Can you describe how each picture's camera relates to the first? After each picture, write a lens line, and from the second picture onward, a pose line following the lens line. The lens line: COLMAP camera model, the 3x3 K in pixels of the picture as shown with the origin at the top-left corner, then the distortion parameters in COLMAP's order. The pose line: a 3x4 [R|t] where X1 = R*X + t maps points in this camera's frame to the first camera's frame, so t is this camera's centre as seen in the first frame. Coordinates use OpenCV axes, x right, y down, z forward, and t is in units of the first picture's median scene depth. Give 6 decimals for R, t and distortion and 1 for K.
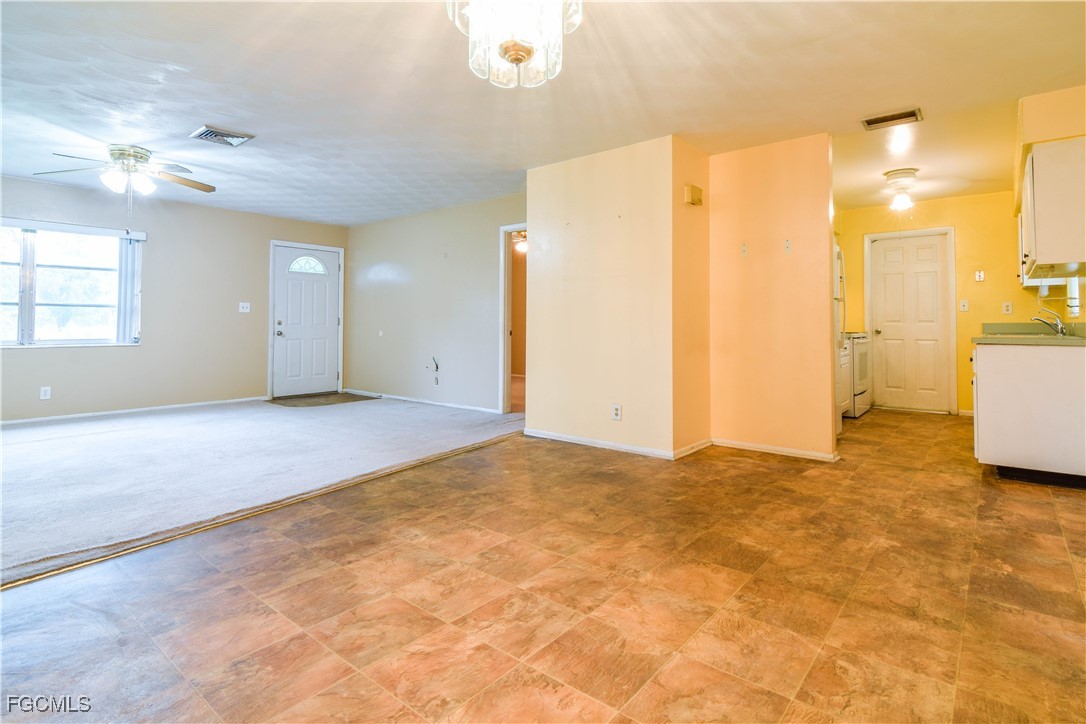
lens RADIAL K [[546.7, 0, 546.3], [0, 546.7, 304.5], [0, 0, 1]] dist [0.000822, -0.000869]
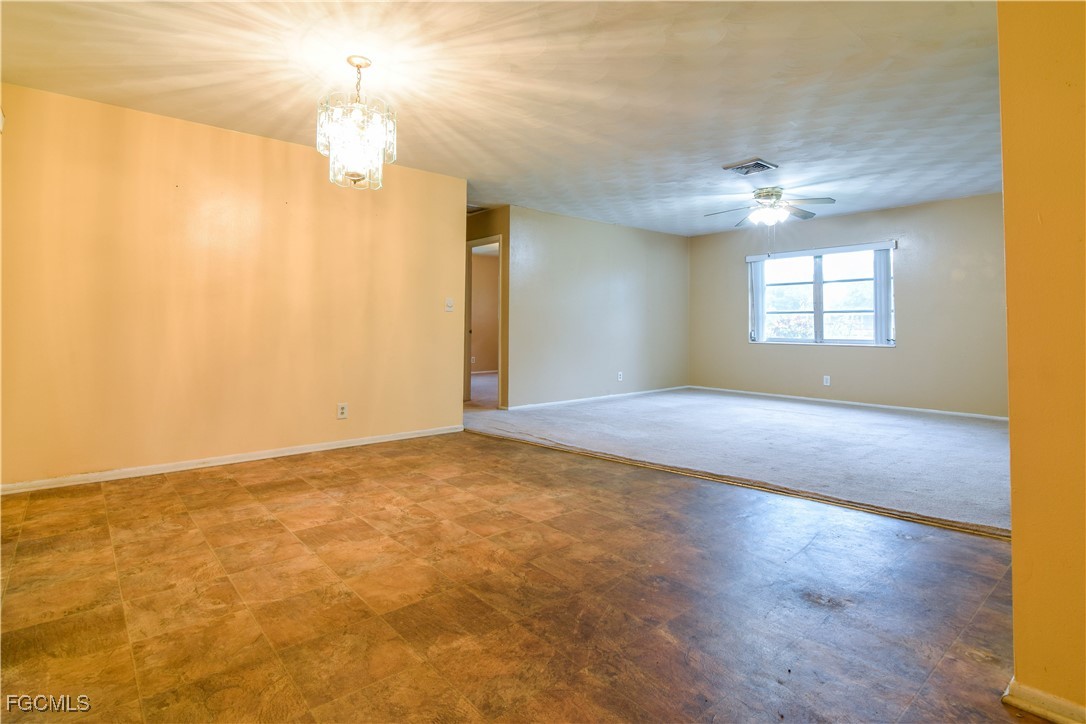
lens RADIAL K [[541.8, 0, 543.4], [0, 541.8, 341.2], [0, 0, 1]] dist [0.001019, -0.000250]
pose [[-0.162216, 0.028548, -0.986342, 1.271313], [0.030210, 0.999257, 0.023953, 0.050068], [0.986293, -0.025911, -0.162958, 1.527358]]
